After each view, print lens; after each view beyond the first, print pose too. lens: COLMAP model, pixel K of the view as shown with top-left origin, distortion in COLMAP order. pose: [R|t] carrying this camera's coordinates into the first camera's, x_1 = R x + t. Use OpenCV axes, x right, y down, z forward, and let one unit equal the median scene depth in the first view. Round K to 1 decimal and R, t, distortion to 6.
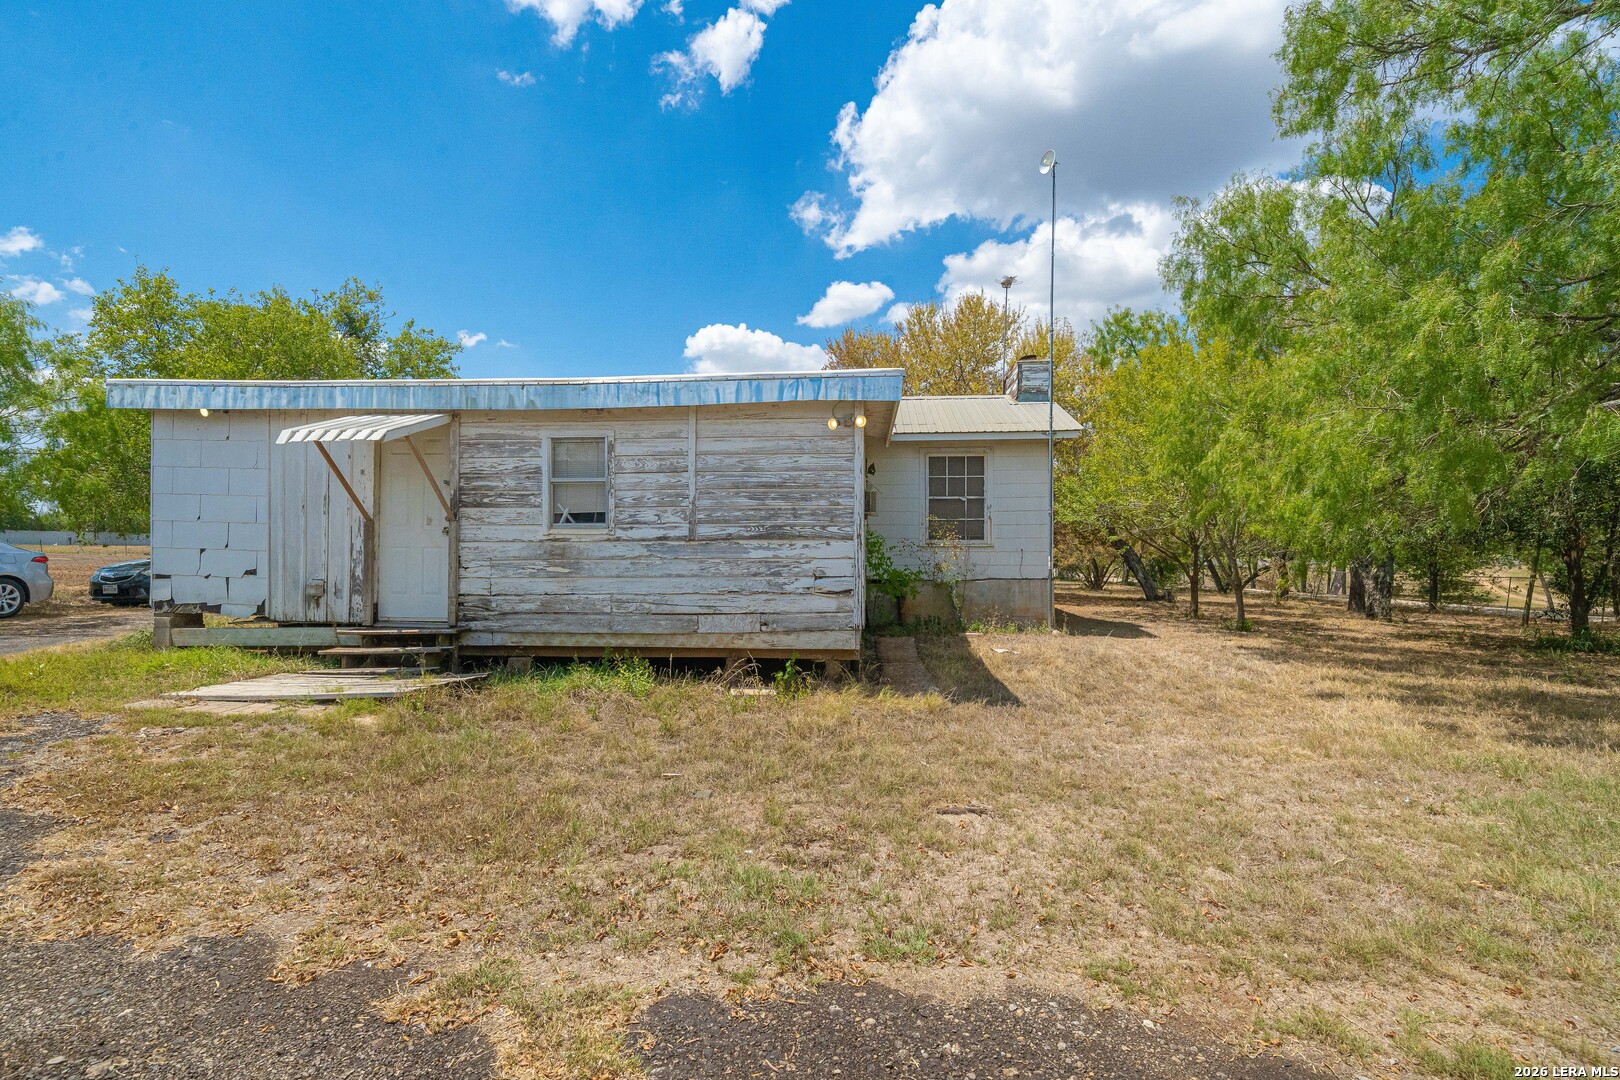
lens RADIAL K [[679.1, 0, 810.0], [0, 679.1, 540.0], [0, 0, 1]] dist [0.001703, 0.000133]
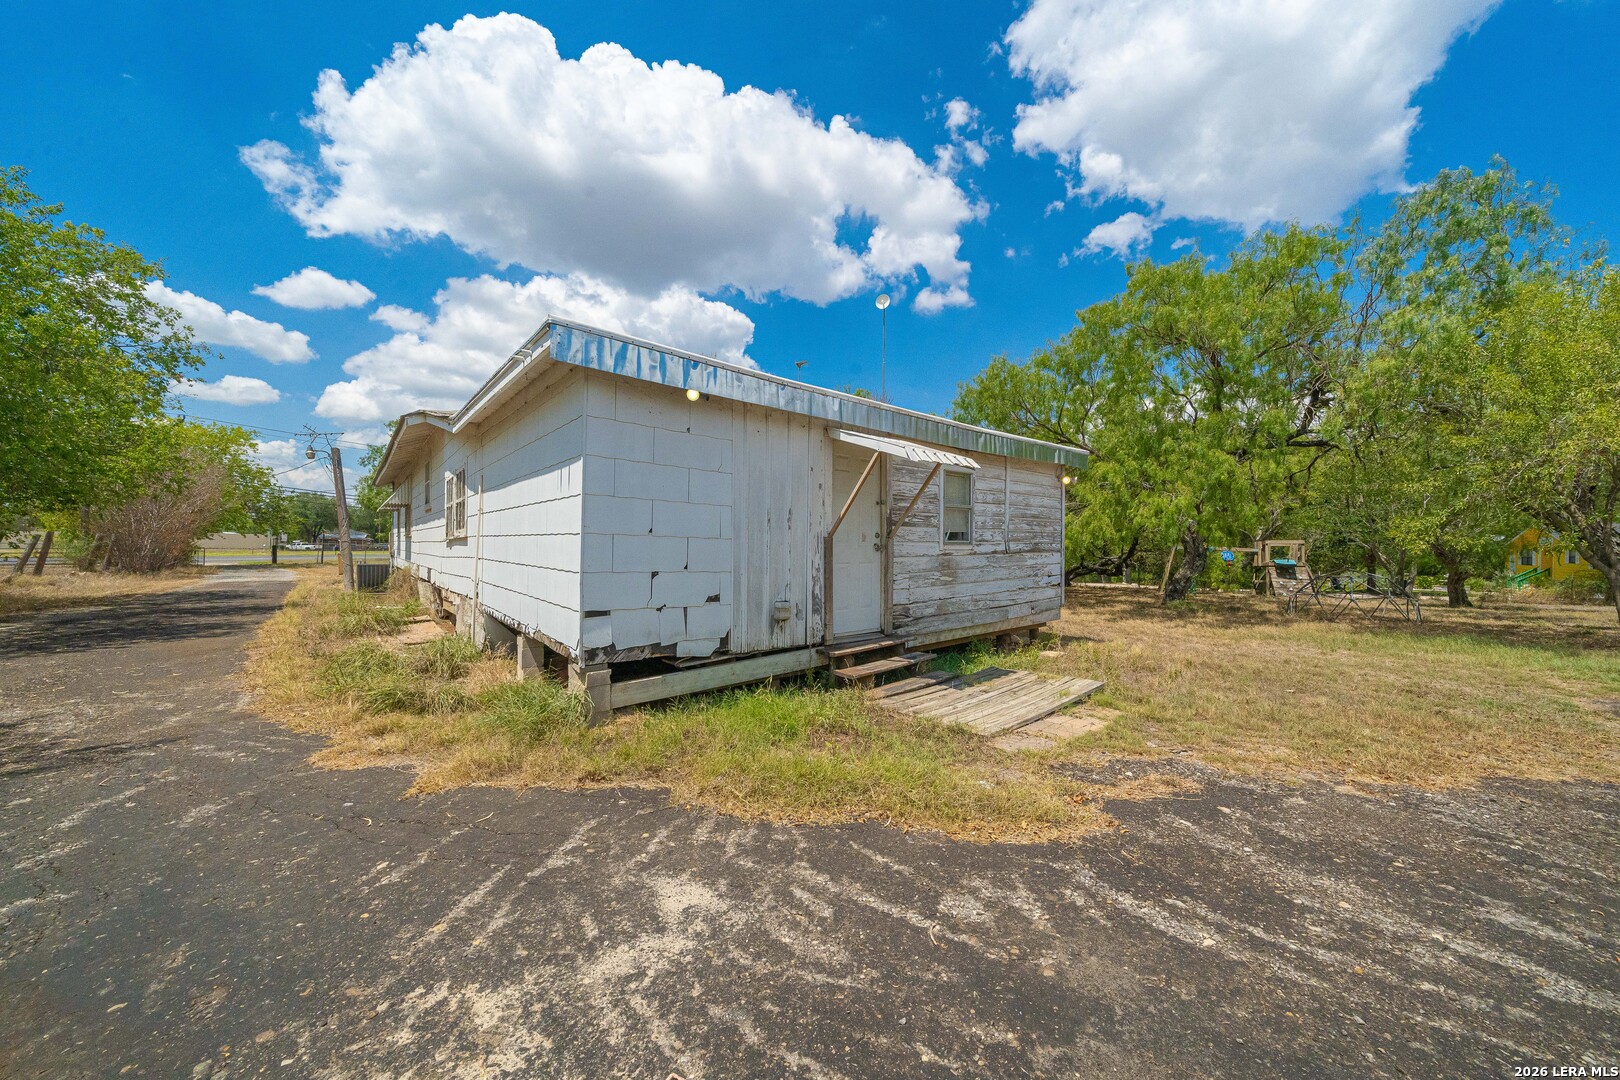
lens RADIAL K [[564.1, 0, 811.1], [0, 564.1, 559.3], [0, 0, 1]] dist [-0.000749, -0.000122]
pose [[0.709048, -0.018675, 0.704913, -1.247088], [0.006920, 0.999785, 0.019526, -0.012565], [-0.705126, -0.008967, 0.709025, 0.447571]]
